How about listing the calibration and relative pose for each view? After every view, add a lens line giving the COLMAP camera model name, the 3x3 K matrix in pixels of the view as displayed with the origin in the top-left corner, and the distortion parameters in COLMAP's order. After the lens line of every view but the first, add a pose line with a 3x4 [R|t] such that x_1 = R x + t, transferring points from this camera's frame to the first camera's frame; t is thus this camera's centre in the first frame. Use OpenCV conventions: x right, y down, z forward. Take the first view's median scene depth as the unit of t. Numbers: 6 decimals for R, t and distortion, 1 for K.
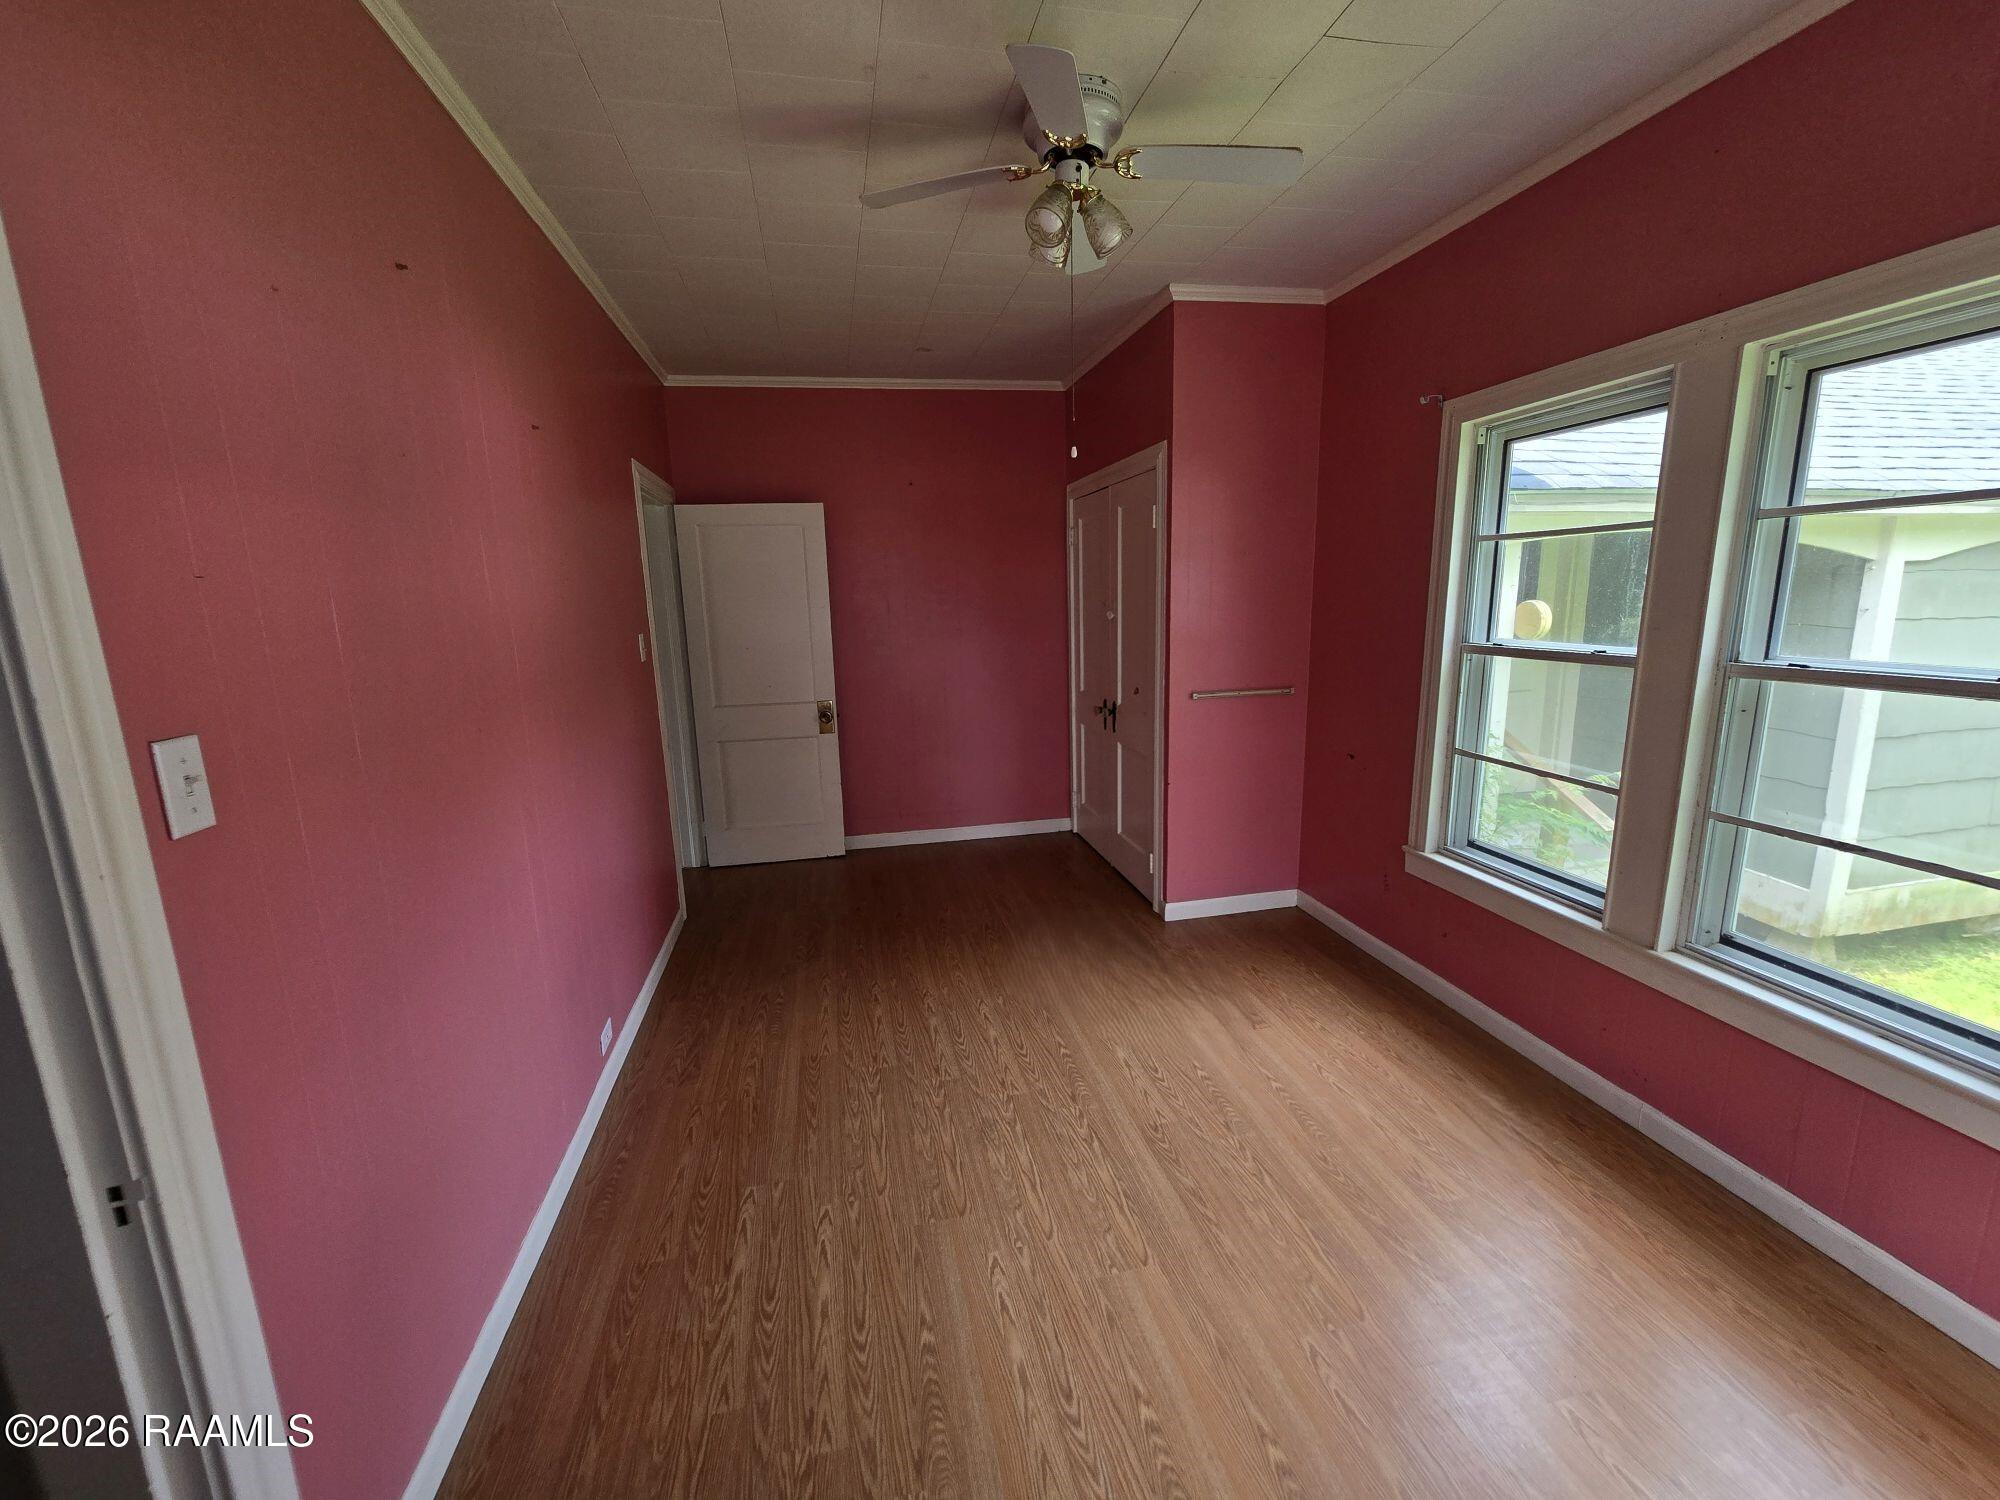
lens RADIAL K [[817.0, 0, 1000.0], [0, 817.0, 750.0], [0, 0, 1]] dist [0.000224, -0.000363]
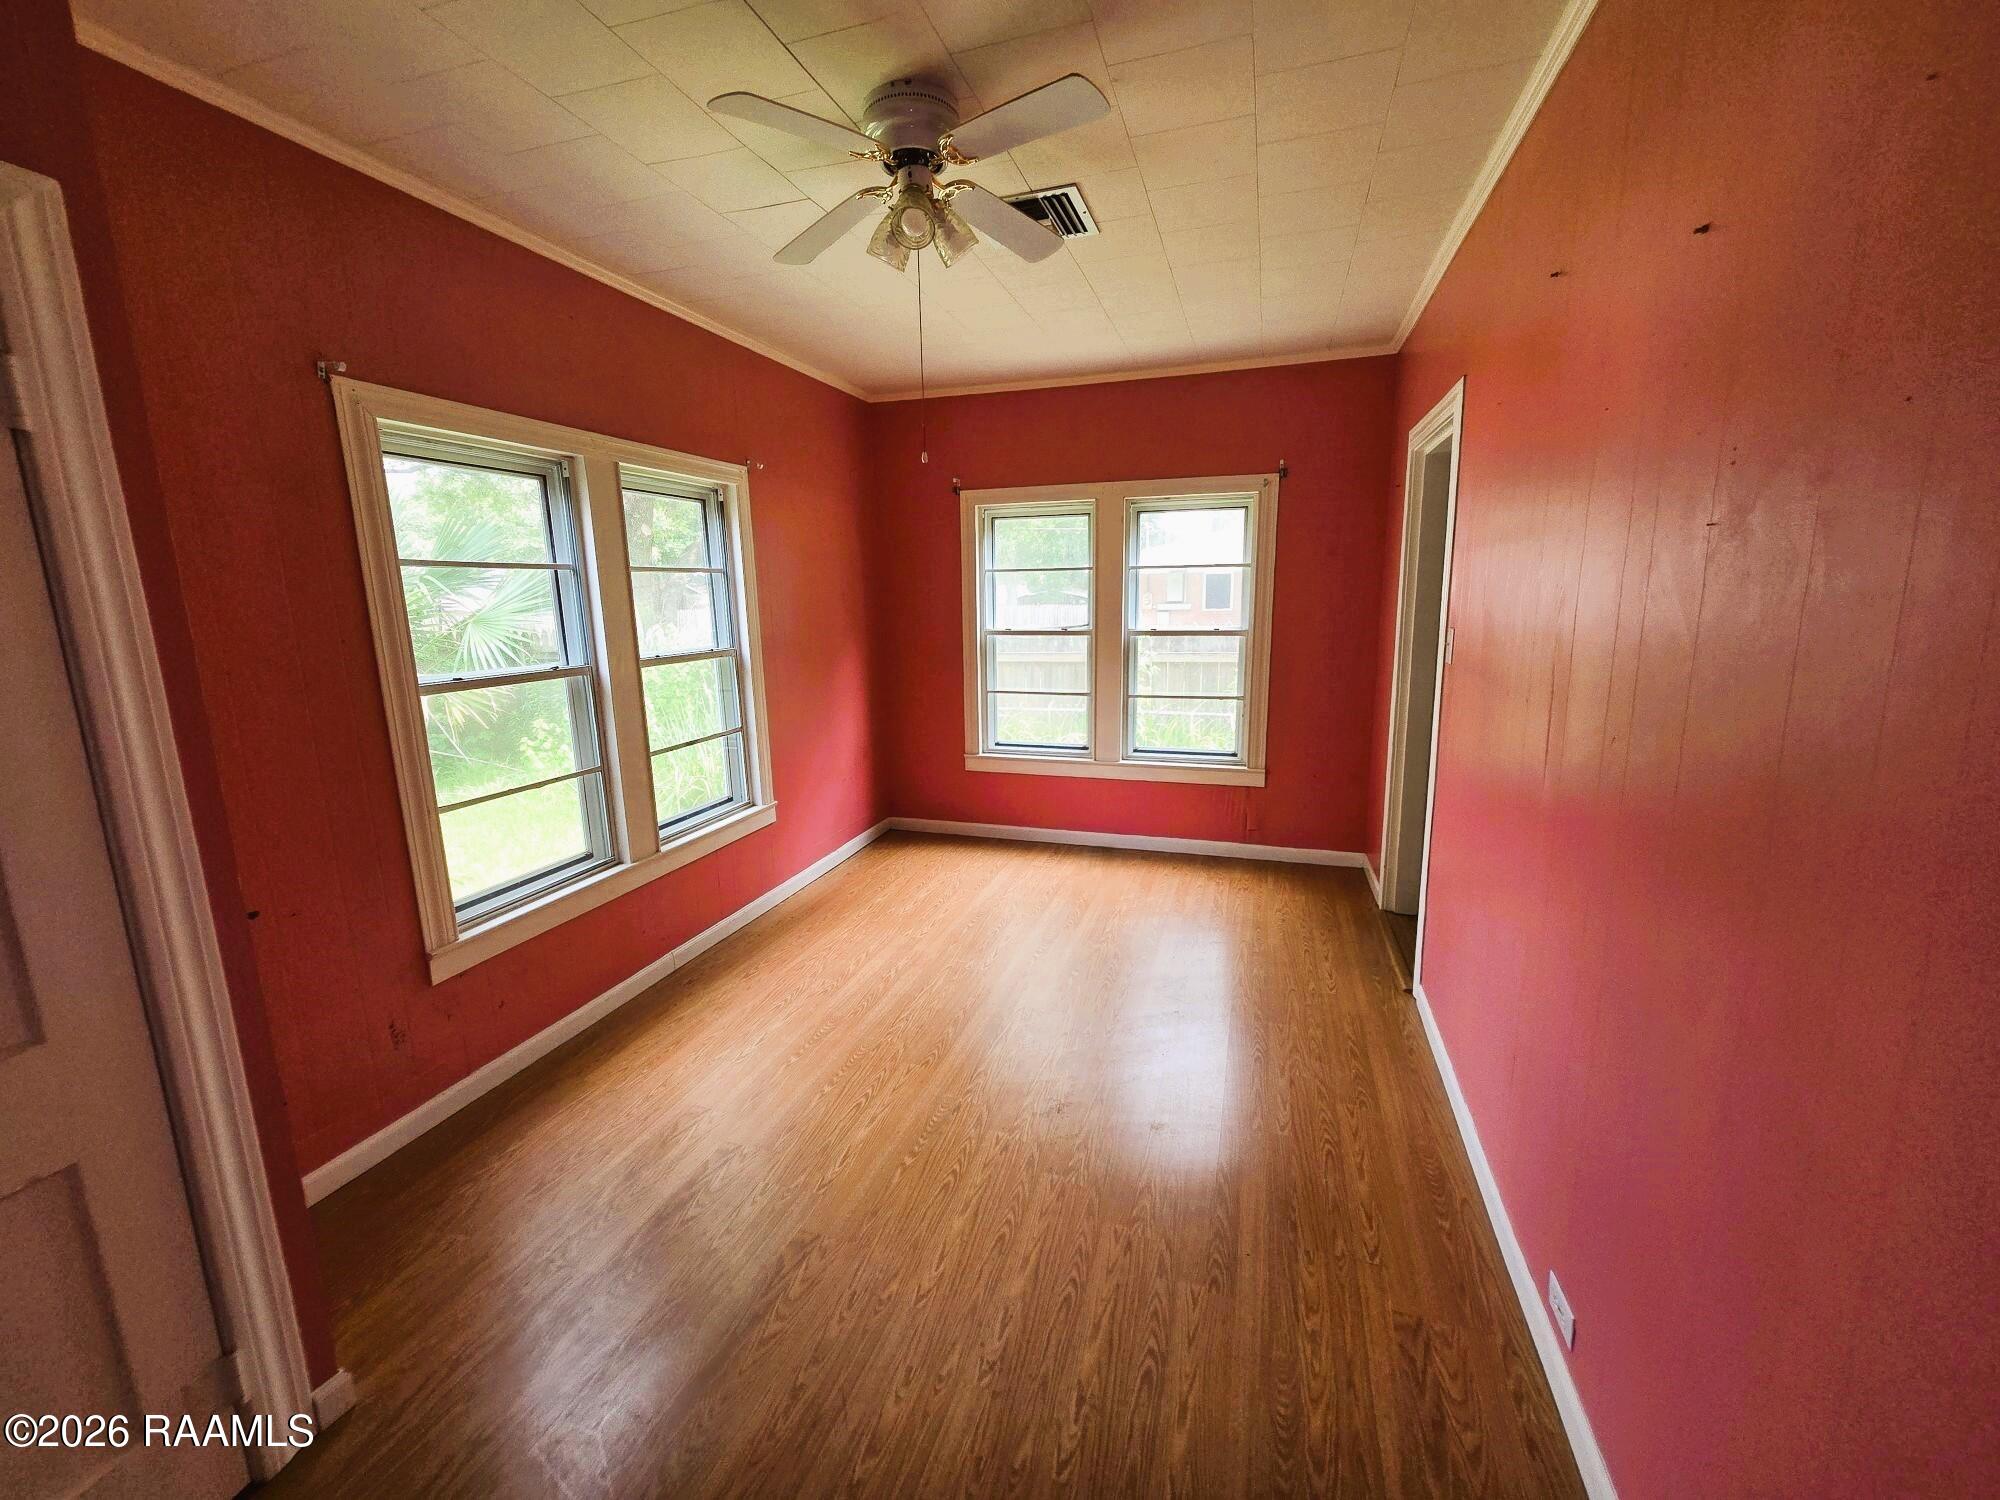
lens RADIAL K [[817.0, 0, 1000.0], [0, 817.0, 750.0], [0, 0, 1]] dist [0.000224, -0.000363]
pose [[-0.866838, -0.045919, 0.496471, -0.404425], [0.140133, 0.933174, 0.330982, -0.284247], [-0.478492, 0.356479, -0.802476, 1.531128]]
